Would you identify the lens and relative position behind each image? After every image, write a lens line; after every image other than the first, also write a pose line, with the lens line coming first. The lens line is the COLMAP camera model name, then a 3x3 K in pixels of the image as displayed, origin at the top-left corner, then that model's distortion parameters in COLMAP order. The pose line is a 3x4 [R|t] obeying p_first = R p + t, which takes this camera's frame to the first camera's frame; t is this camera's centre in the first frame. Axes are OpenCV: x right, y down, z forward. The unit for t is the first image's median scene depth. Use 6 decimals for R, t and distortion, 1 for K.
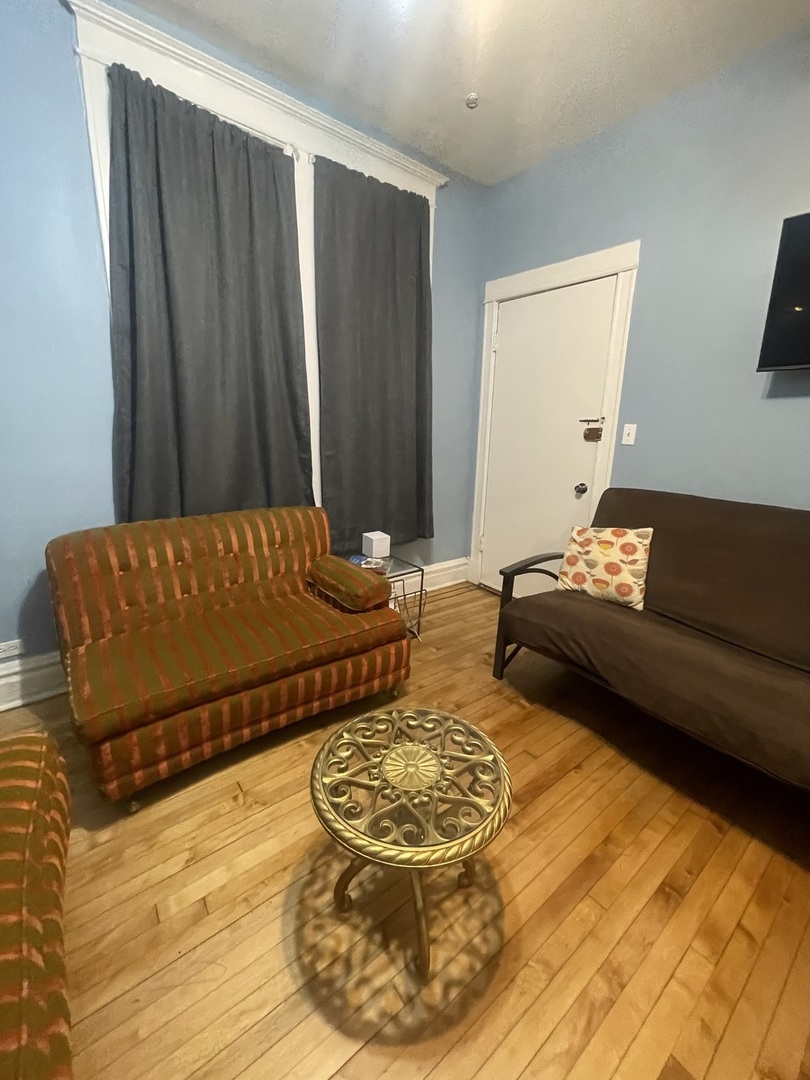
lens RADIAL K [[435.5, 0, 404.1], [0, 435.5, 537.6], [0, 0, 1]] dist [-0.002490, -0.000296]
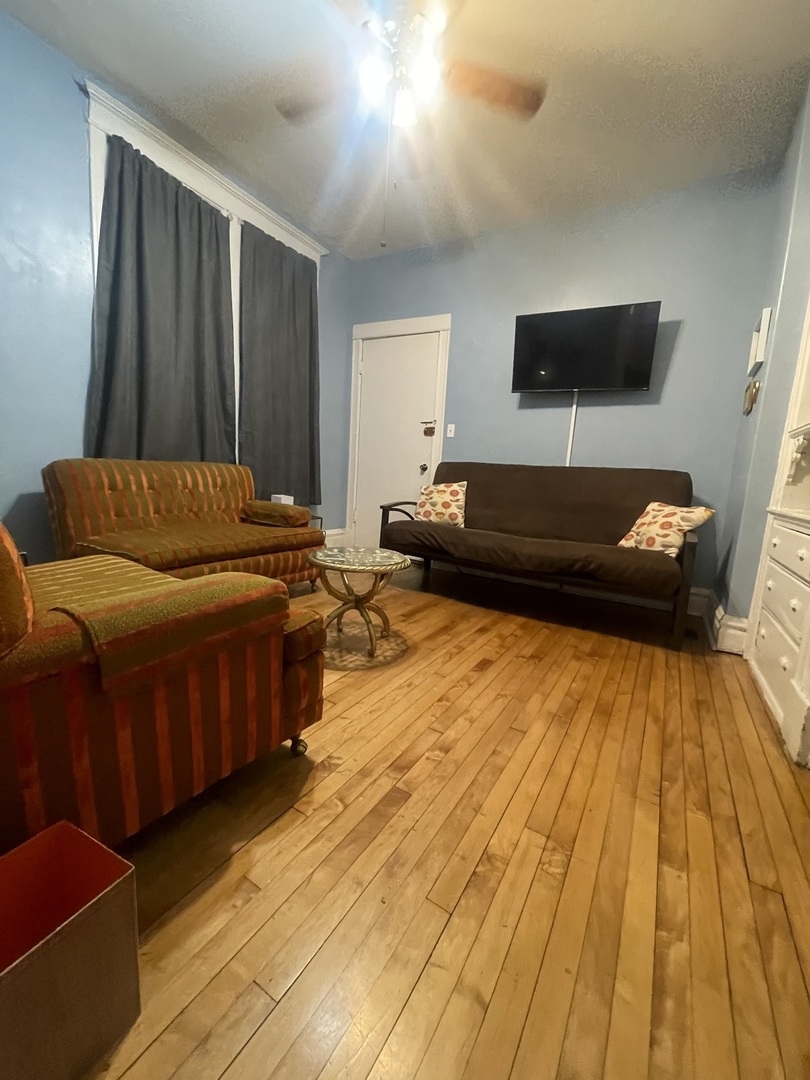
lens RADIAL K [[435.5, 0, 404.1], [0, 435.5, 537.6], [0, 0, 1]] dist [-0.002490, -0.000296]
pose [[0.934056, -0.016180, 0.356761, -0.247693], [0.046895, 0.995880, -0.077612, 0.309020], [-0.354035, 0.089224, 0.930966, -0.442616]]
